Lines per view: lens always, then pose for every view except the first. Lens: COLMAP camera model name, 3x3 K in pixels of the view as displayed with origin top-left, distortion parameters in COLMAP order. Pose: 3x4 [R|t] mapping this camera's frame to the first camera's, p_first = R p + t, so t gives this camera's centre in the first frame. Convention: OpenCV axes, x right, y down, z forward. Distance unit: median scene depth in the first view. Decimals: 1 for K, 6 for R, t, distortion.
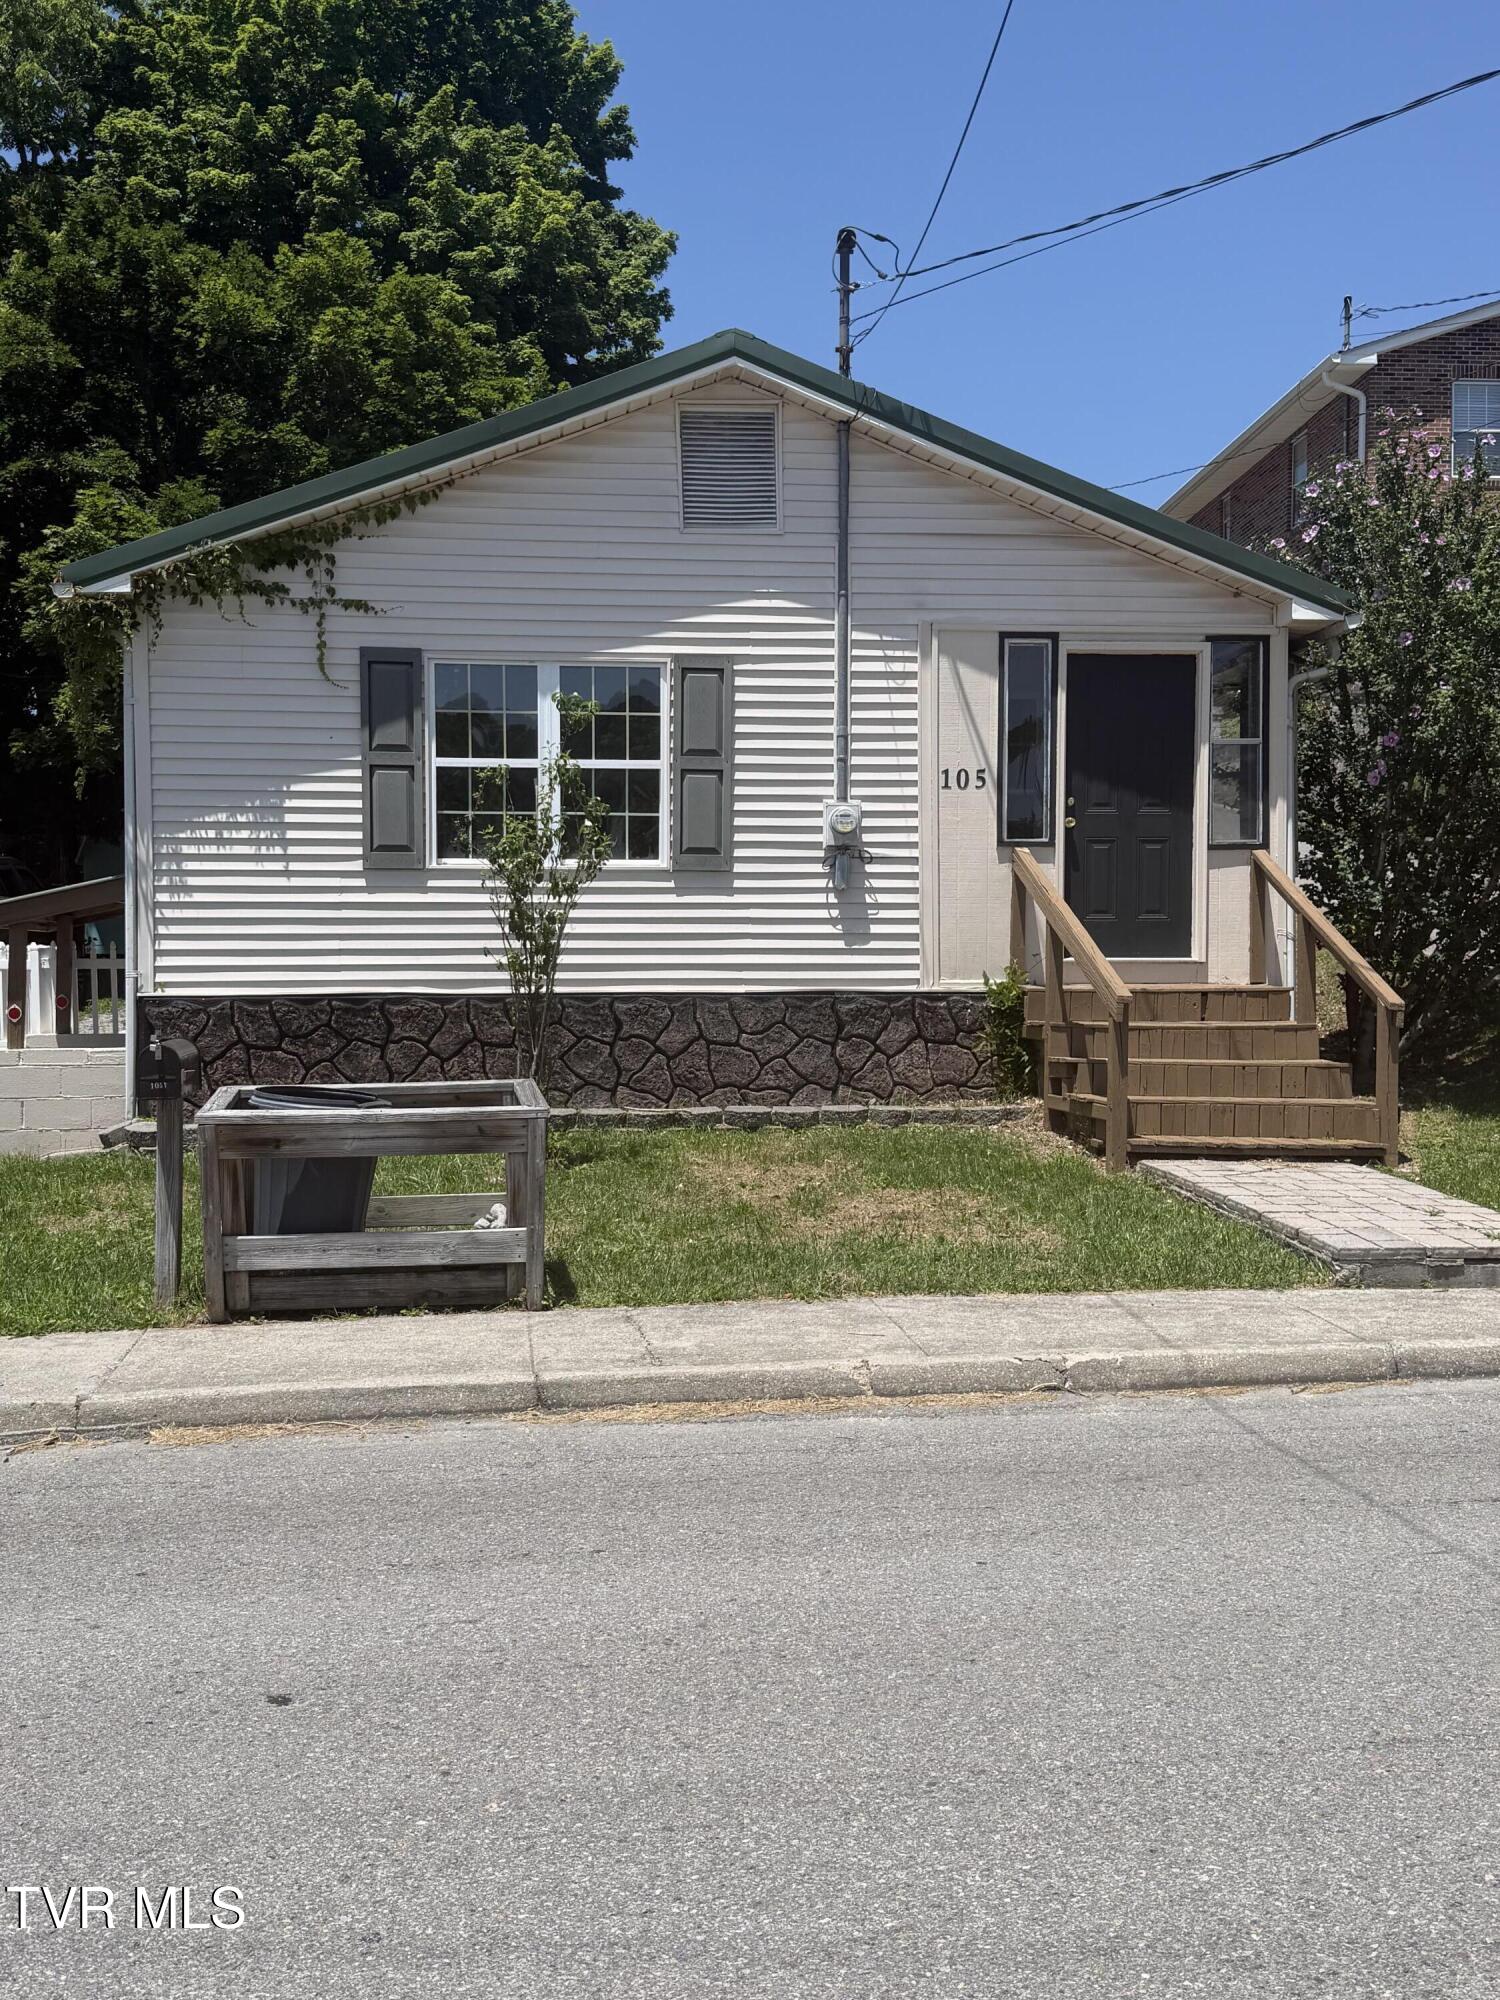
lens RADIAL K [[1934.7, 0, 750.0], [0, 1934.7, 1000.0], [0, 0, 1]] dist [0.181583, -0.330183]
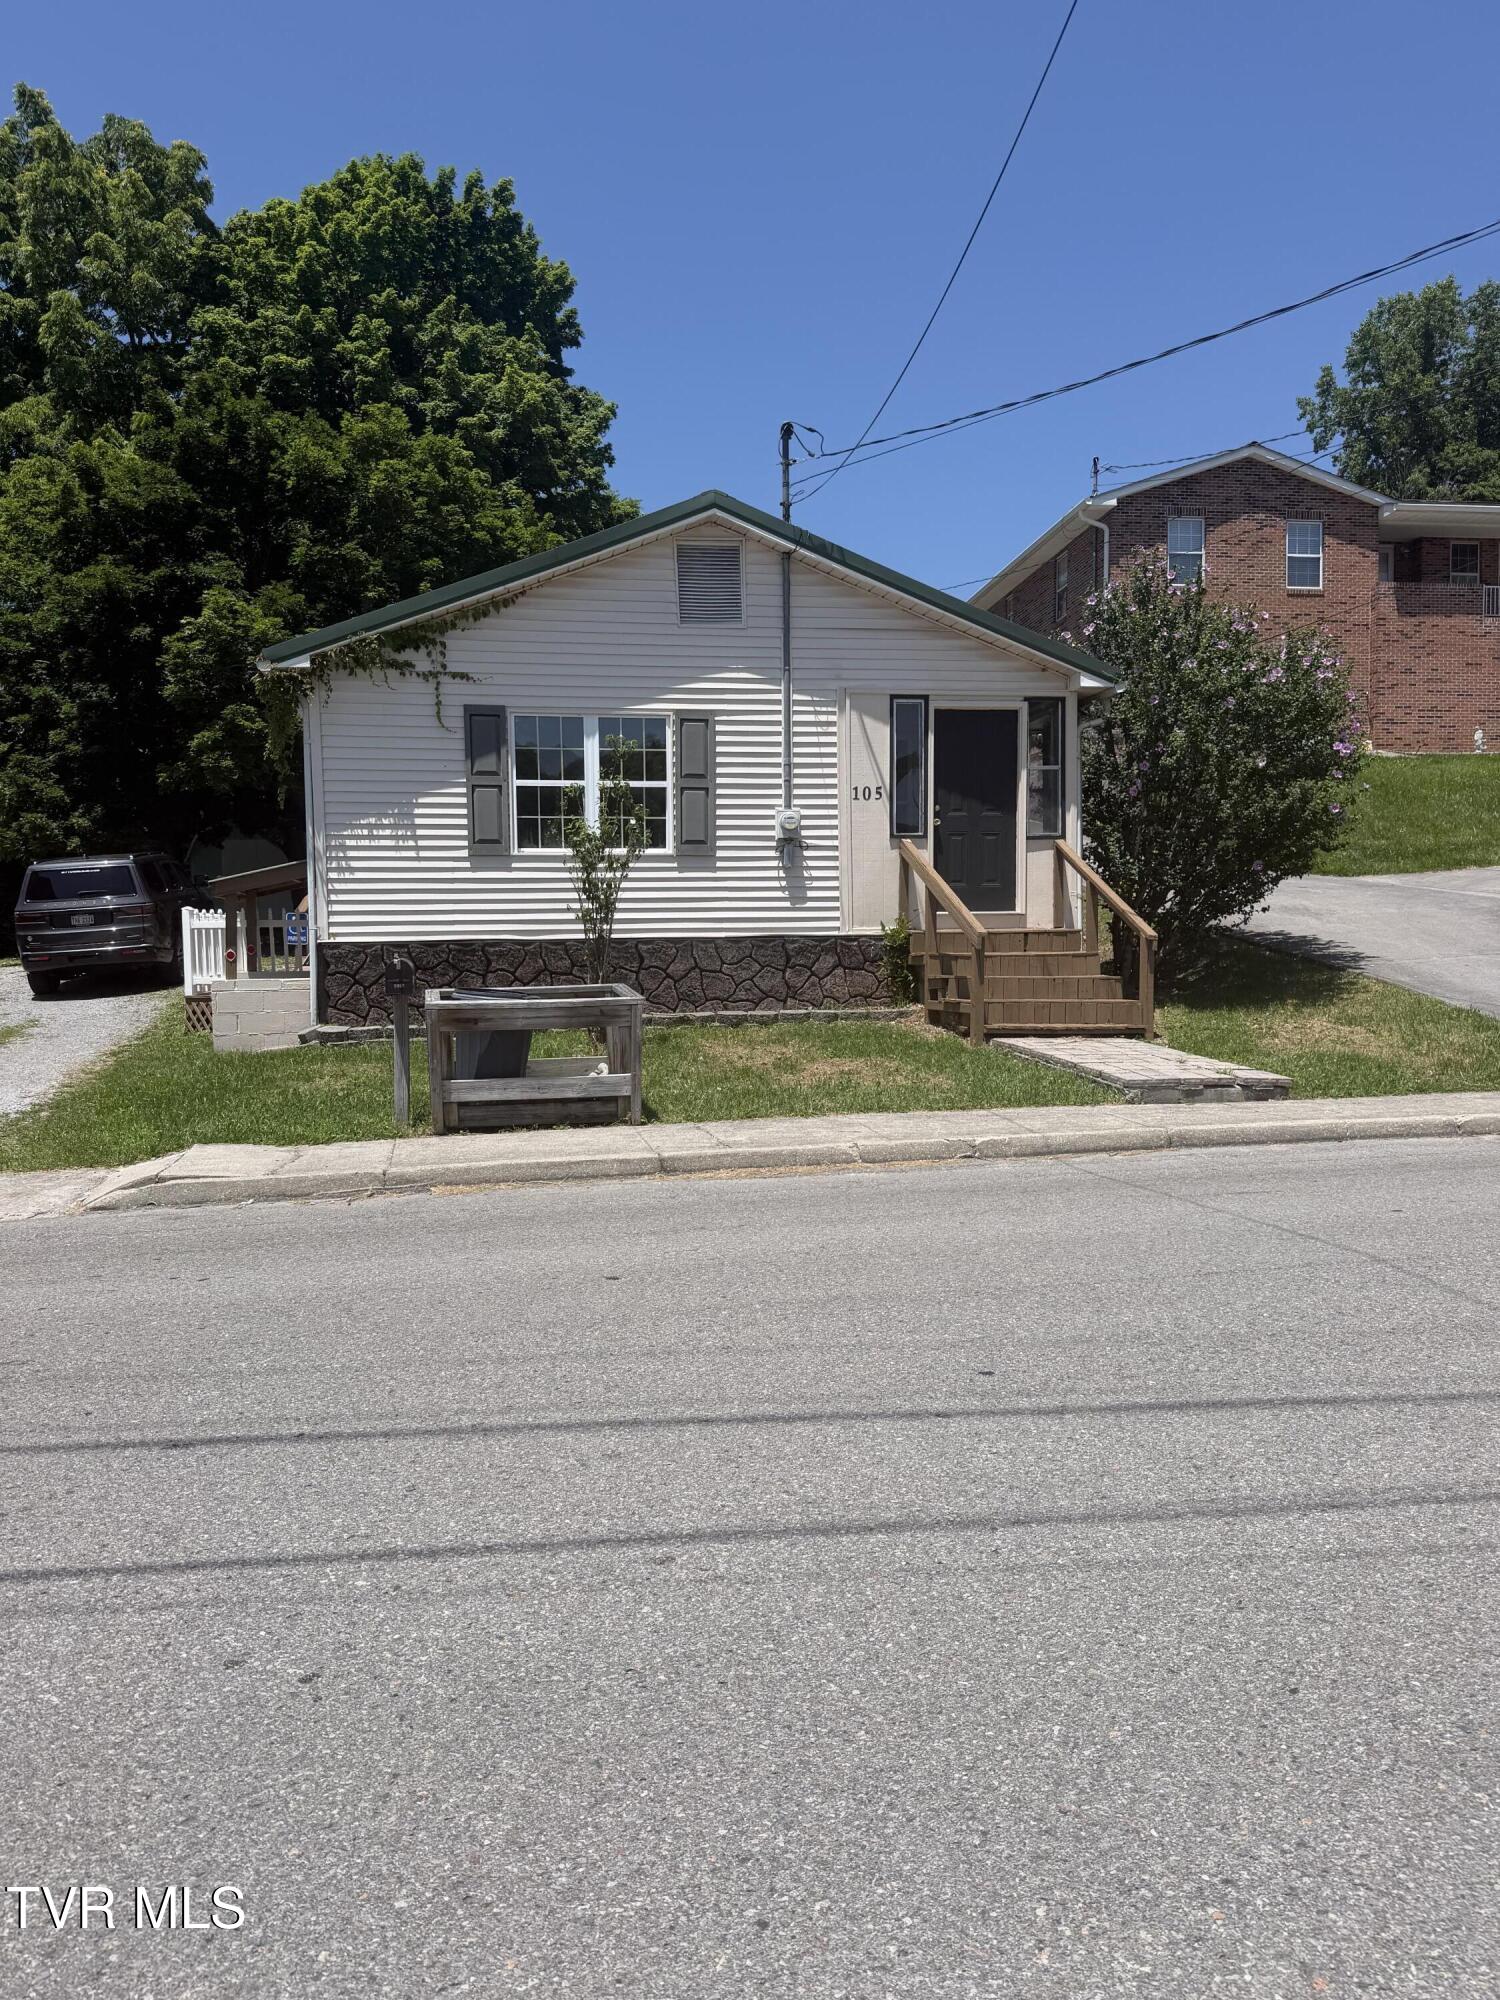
lens RADIAL K [[1426.4, 0, 743.7], [0, 1426.4, 1011.9], [0, 0, 1]] dist [0.156160, -0.241022]
pose [[0.997728, -0.014574, 0.065773, -0.062279], [0.012518, 0.999423, 0.031561, 0.019617], [-0.066195, -0.030666, 0.997335, -0.106909]]
